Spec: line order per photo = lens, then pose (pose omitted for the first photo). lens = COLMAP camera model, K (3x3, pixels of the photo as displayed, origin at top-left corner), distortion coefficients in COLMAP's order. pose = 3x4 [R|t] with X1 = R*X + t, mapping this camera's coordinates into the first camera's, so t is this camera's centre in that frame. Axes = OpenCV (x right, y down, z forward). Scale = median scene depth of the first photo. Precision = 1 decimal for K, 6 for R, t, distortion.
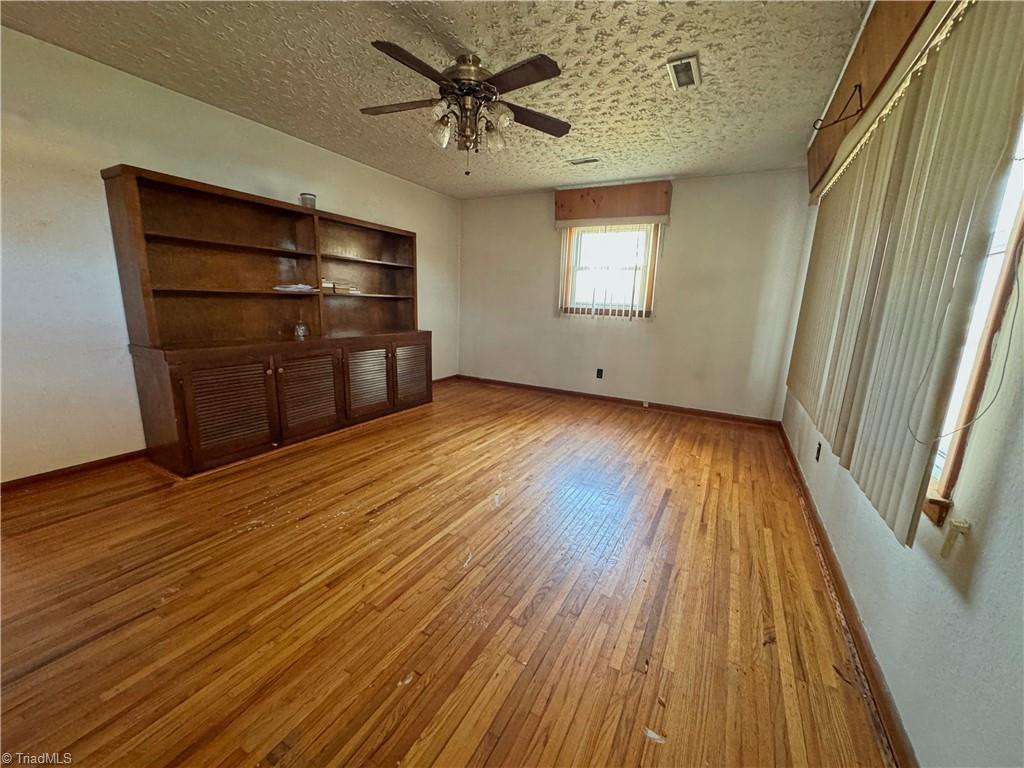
lens RADIAL K [[406.5, 0, 511.5], [0, 406.5, 384.8], [0, 0, 1]] dist [-0.001467, 0.000109]
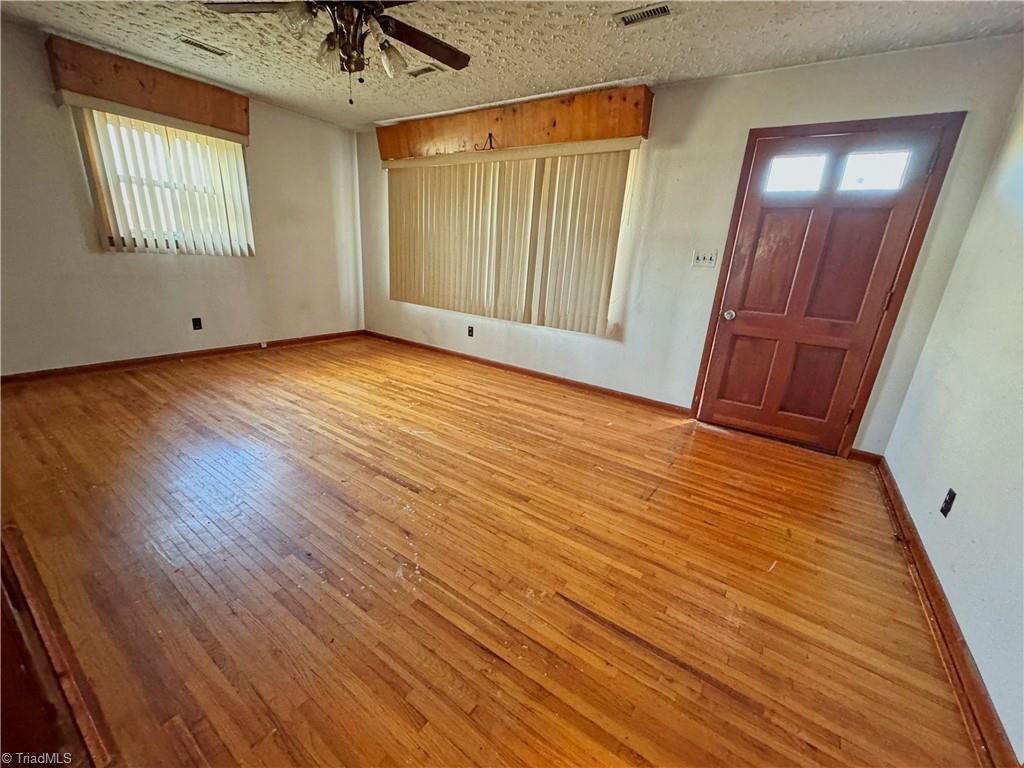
lens RADIAL K [[406.5, 0, 512.2], [0, 406.5, 383.2], [0, 0, 1]] dist [-0.001467, 0.000109]
pose [[0.106053, -0.333136, 0.936895, -0.757383], [0.138709, 0.937953, 0.317811, -0.128175], [-0.984638, 0.096251, 0.145682, 0.412437]]
